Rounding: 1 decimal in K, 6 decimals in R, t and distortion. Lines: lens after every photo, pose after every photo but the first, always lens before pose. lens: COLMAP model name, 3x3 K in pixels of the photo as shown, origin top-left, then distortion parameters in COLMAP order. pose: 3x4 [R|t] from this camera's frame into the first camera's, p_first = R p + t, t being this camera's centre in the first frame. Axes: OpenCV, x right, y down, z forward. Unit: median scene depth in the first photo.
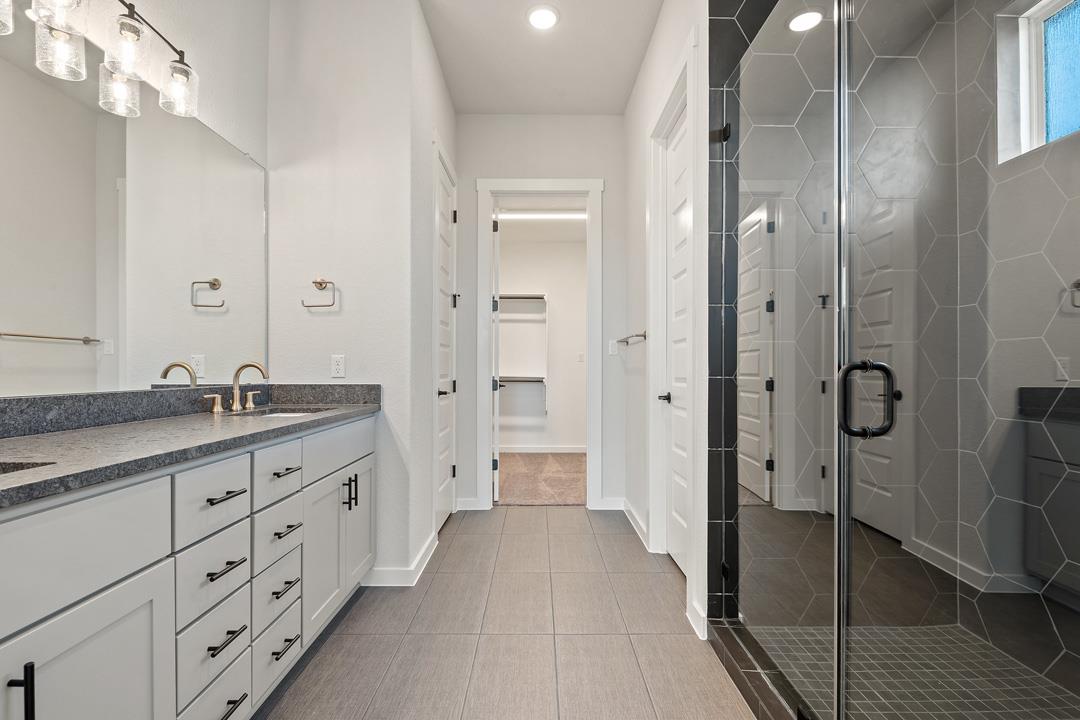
lens RADIAL K [[496.4, 0, 545.7], [0, 496.4, 368.8], [0, 0, 1]] dist [-0.000327, -0.013541]
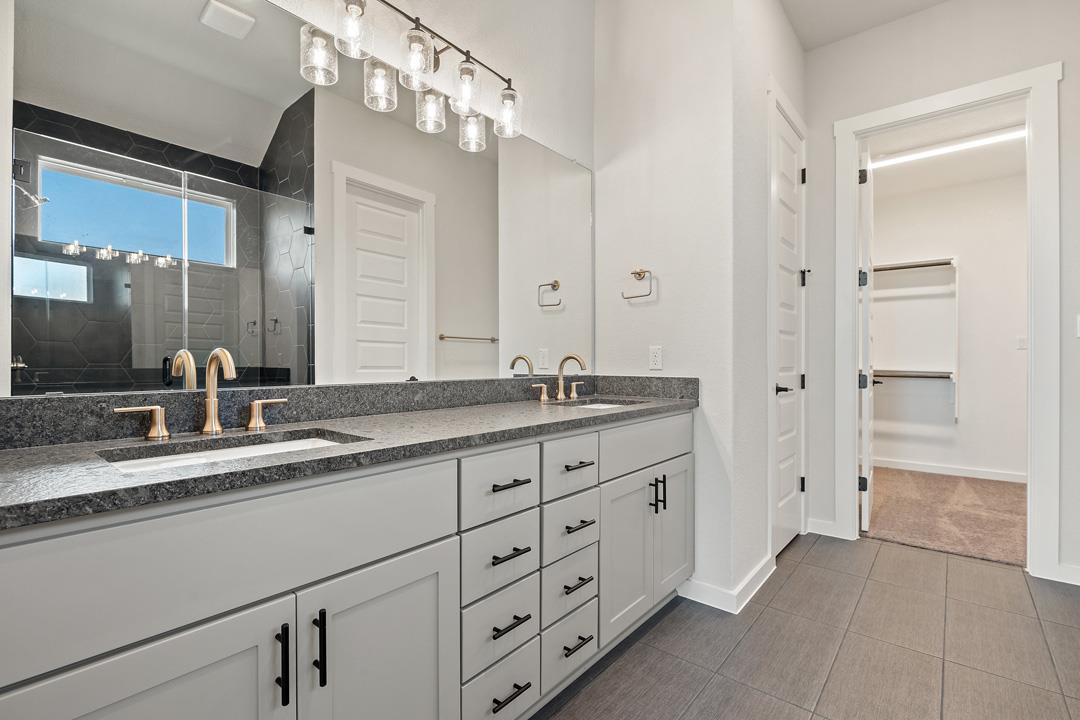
lens RADIAL K [[493.9, 0, 535.2], [0, 493.9, 361.1], [0, 0, 1]] dist [0.001492, -0.006419]
pose [[0.751247, -0.001431, -0.660019, 0.037994], [0.001938, 0.999998, 0.000038, 0.000570], [0.660018, -0.001307, 0.751249, 0.139757]]
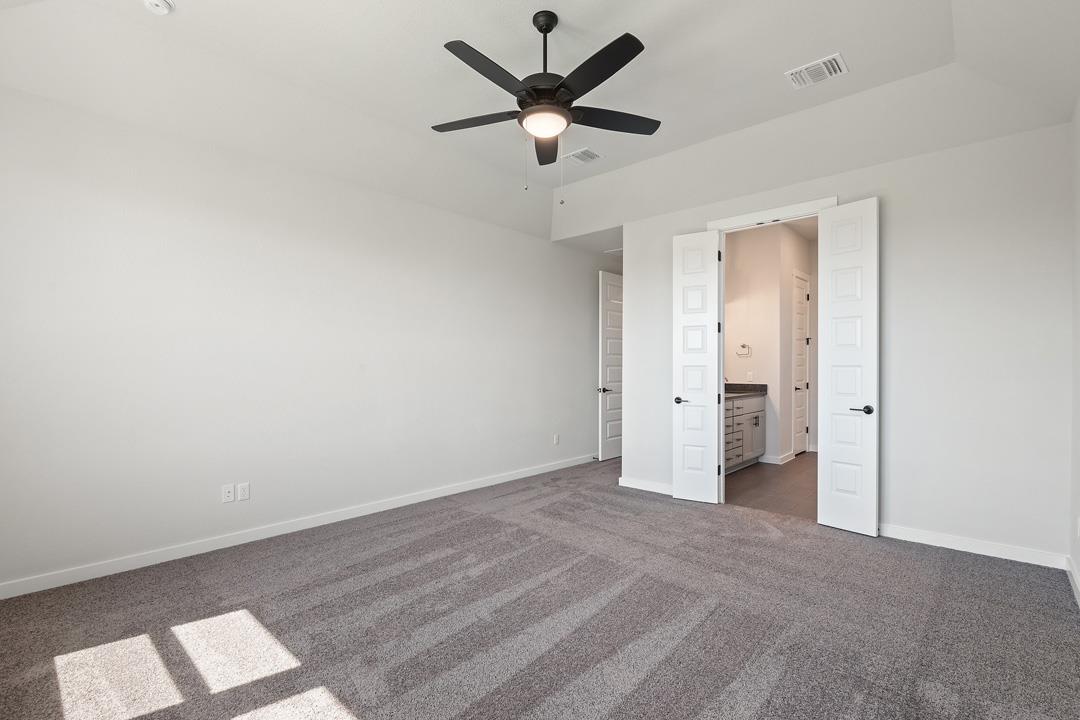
lens RADIAL K [[493.9, 0, 535.2], [0, 493.9, 361.1], [0, 0, 1]] dist [0.001492, -0.006419]
pose [[0.719783, -0.000335, -0.694200, 0.614767], [-0.001165, 0.999998, -0.001692, -0.088961], [0.694199, 0.002027, 0.719781, -1.778873]]
